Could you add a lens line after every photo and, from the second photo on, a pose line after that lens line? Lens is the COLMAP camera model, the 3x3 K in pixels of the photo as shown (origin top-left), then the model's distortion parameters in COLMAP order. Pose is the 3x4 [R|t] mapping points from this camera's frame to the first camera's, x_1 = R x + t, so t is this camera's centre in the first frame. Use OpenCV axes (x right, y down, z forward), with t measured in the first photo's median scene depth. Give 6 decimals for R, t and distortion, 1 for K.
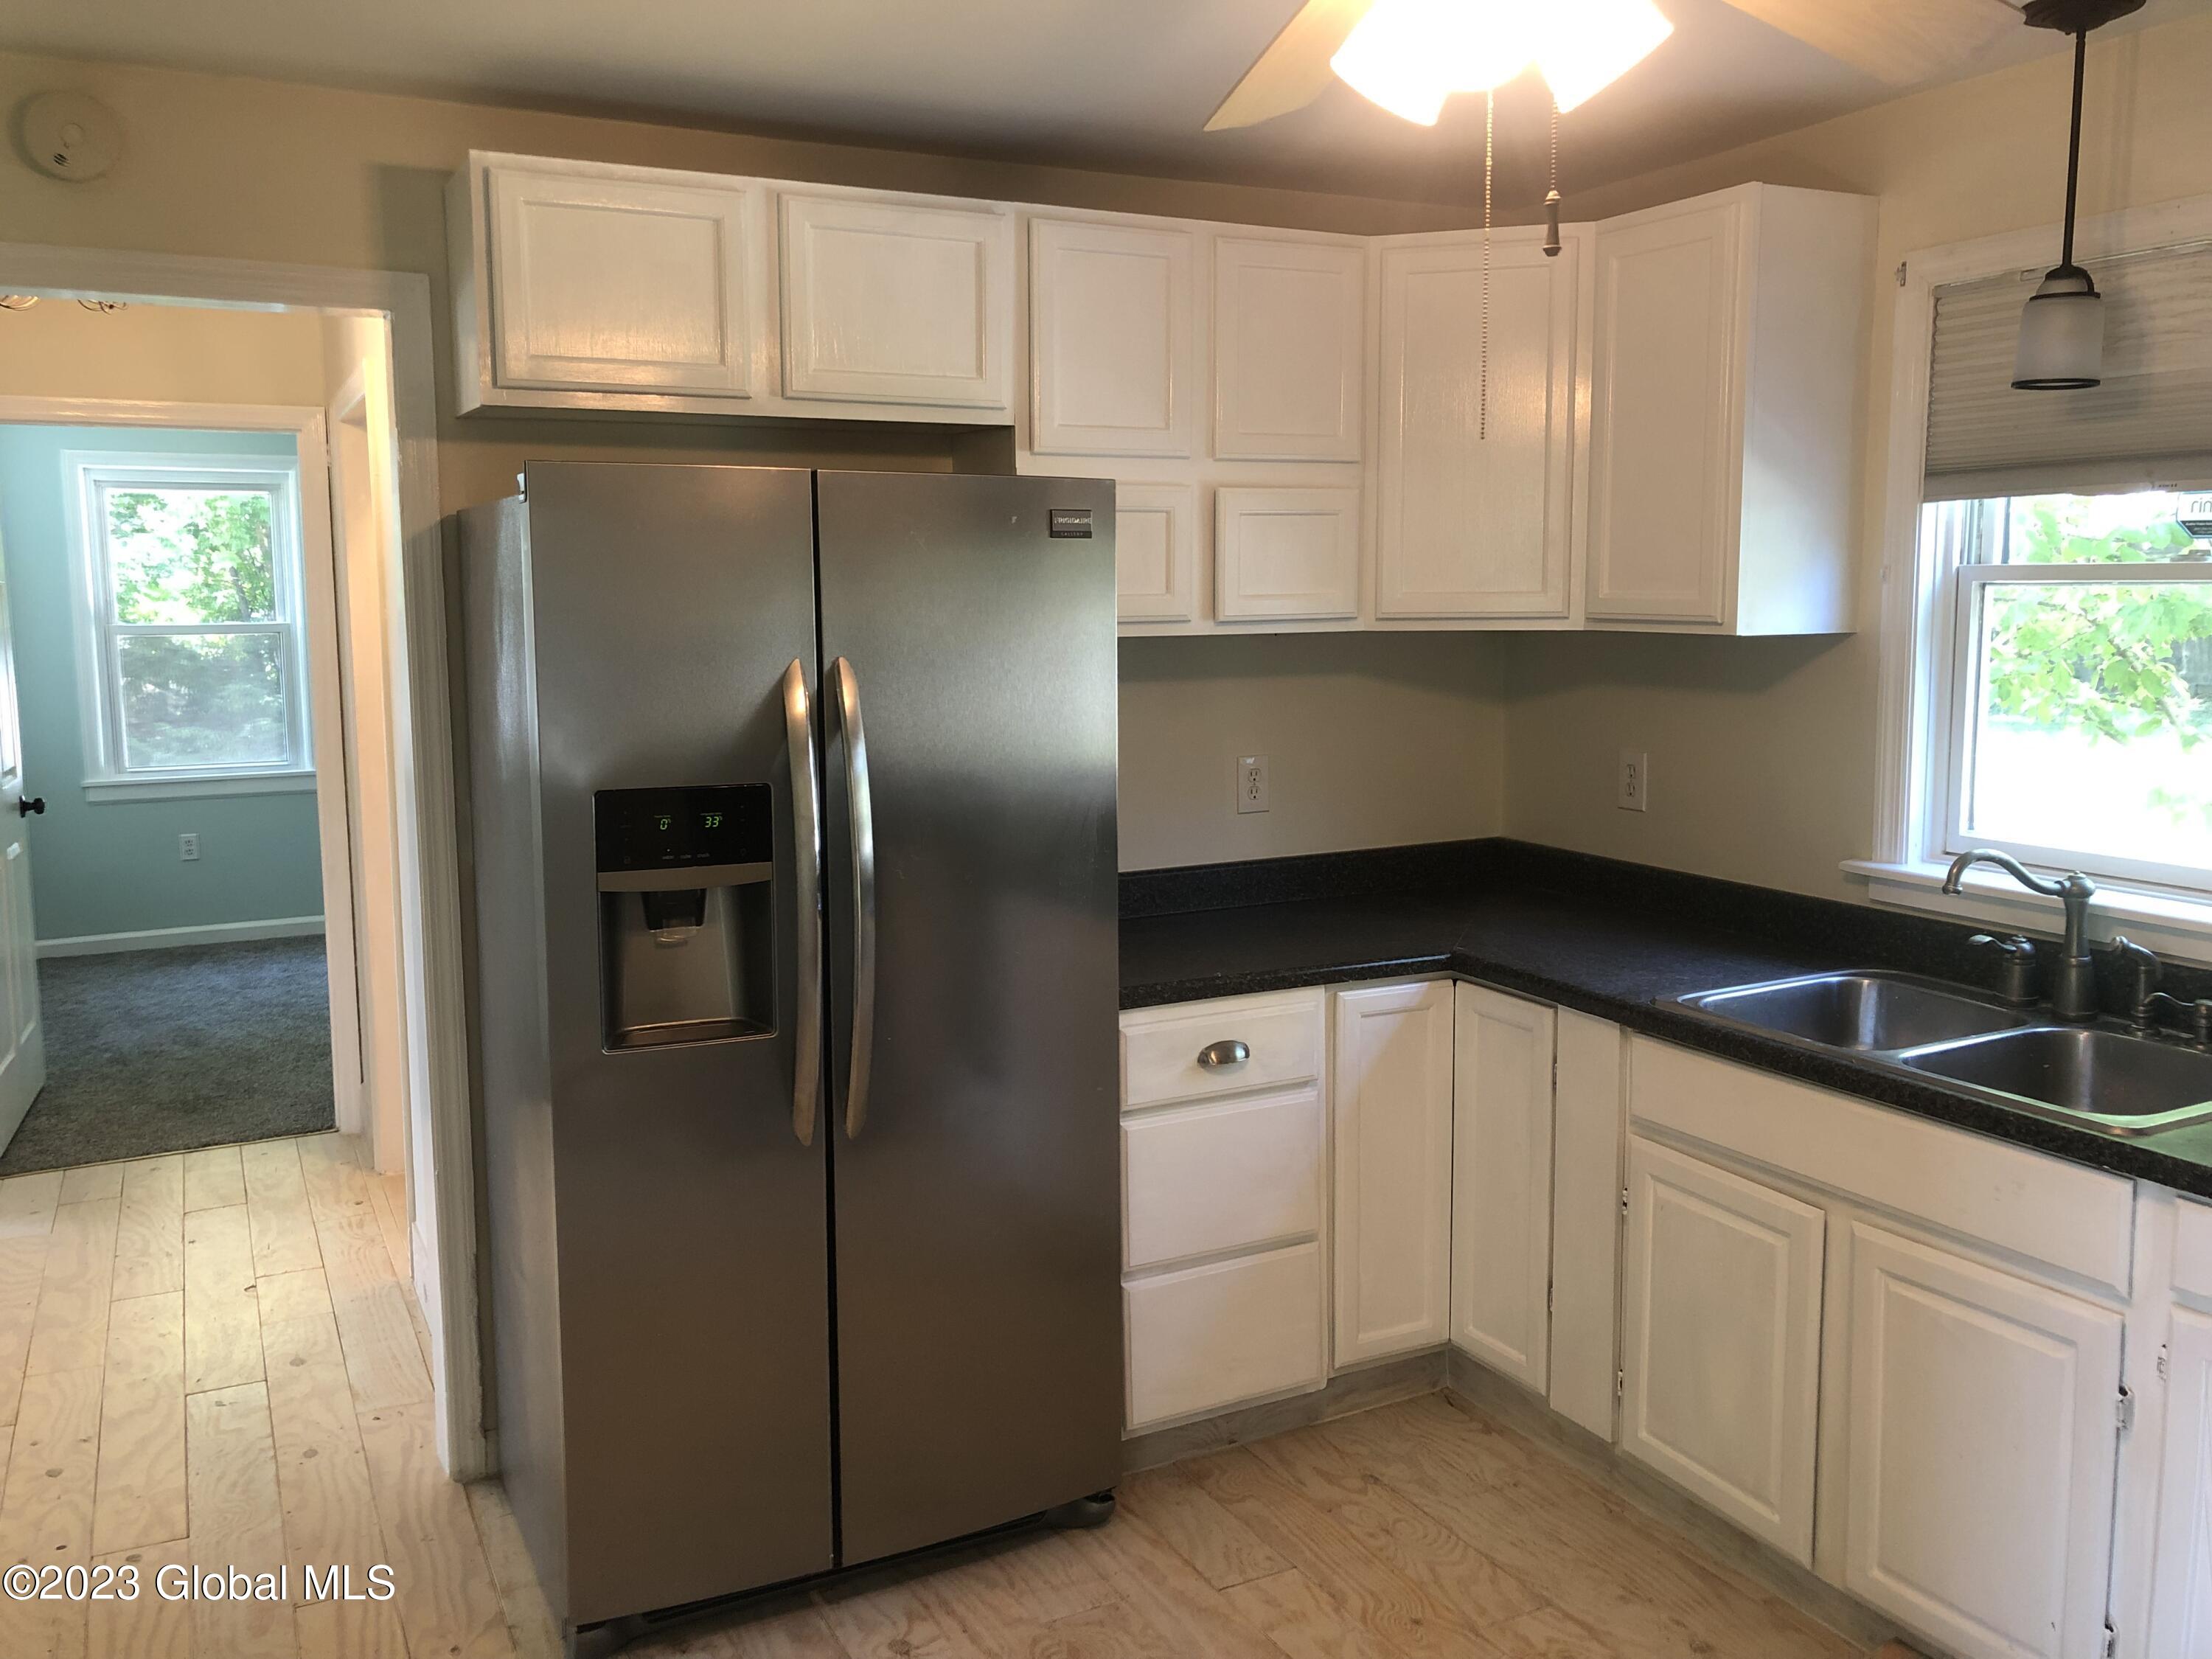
lens RADIAL K [[1800.2, 0, 1105.5], [0, 1800.2, 800.8], [0, 0, 1]] dist [0.053282, -0.077459]
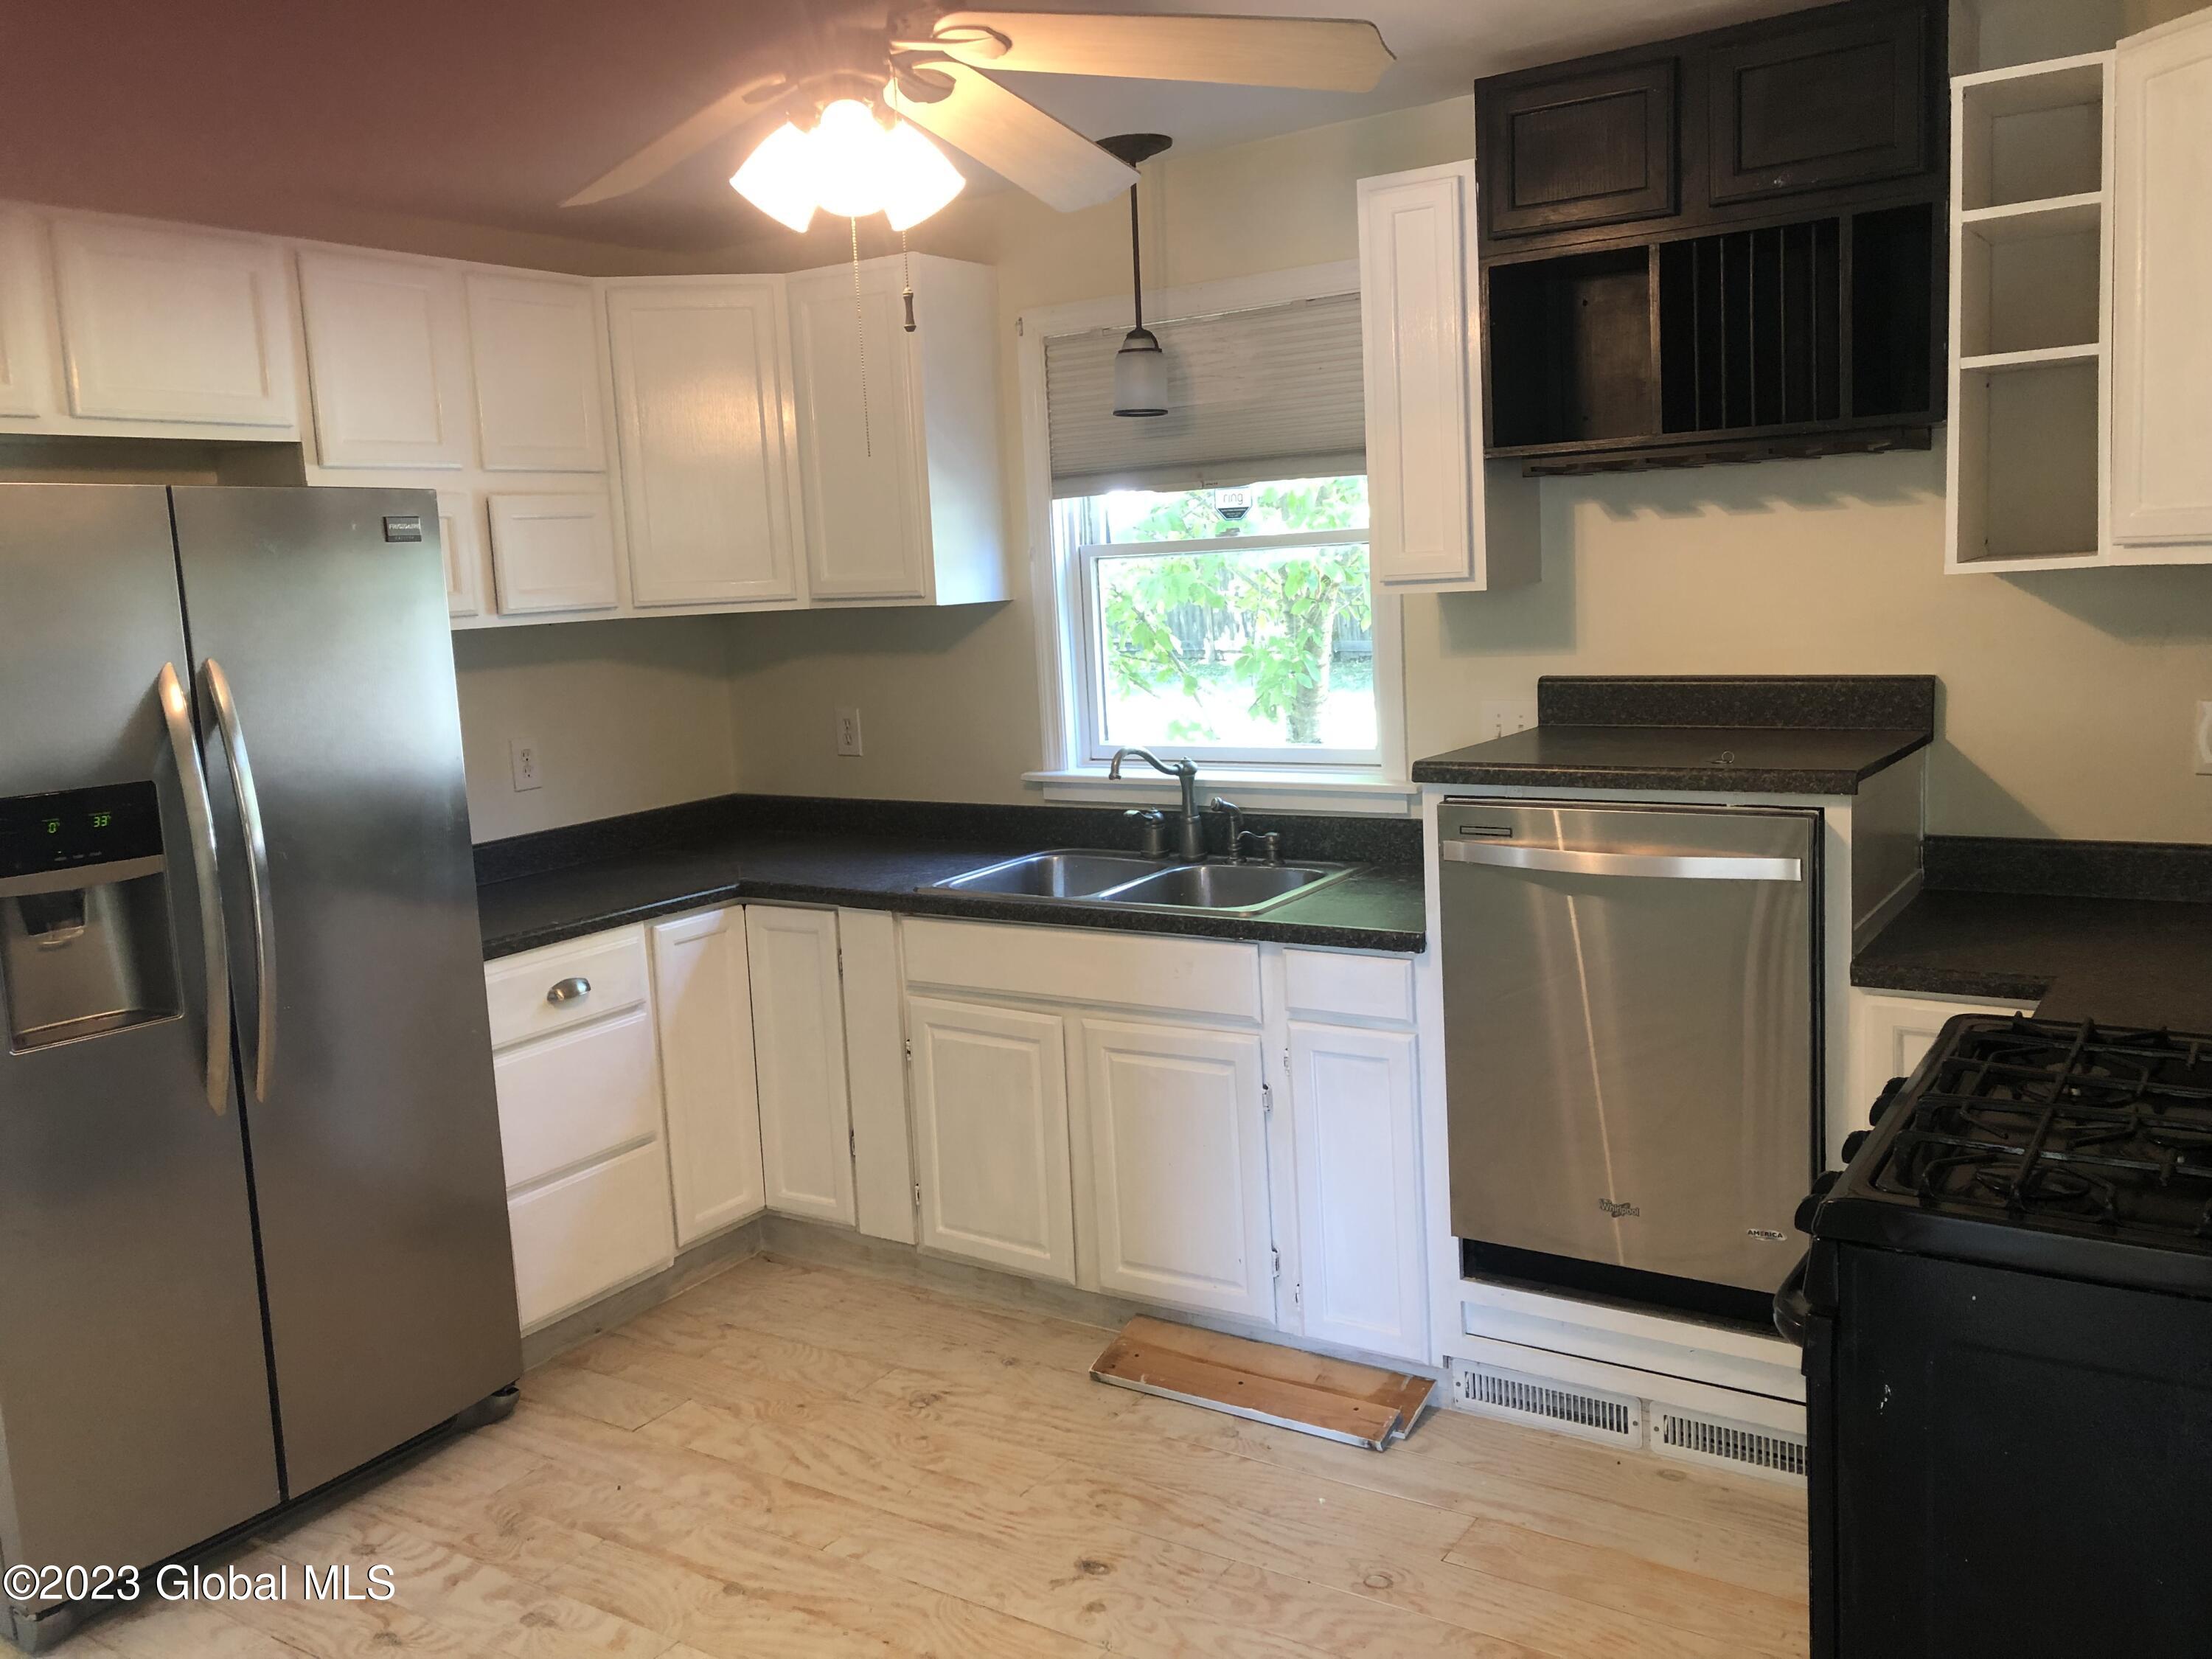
lens RADIAL K [[1792.5, 0, 1140.9], [0, 1792.5, 823.9], [0, 0, 1]] dist [0.059665, -0.101738]
pose [[0.859302, -0.110885, 0.499304, -0.187663], [0.106161, 0.993624, 0.037960, 0.031634], [-0.500330, 0.020387, 0.865595, -0.182607]]
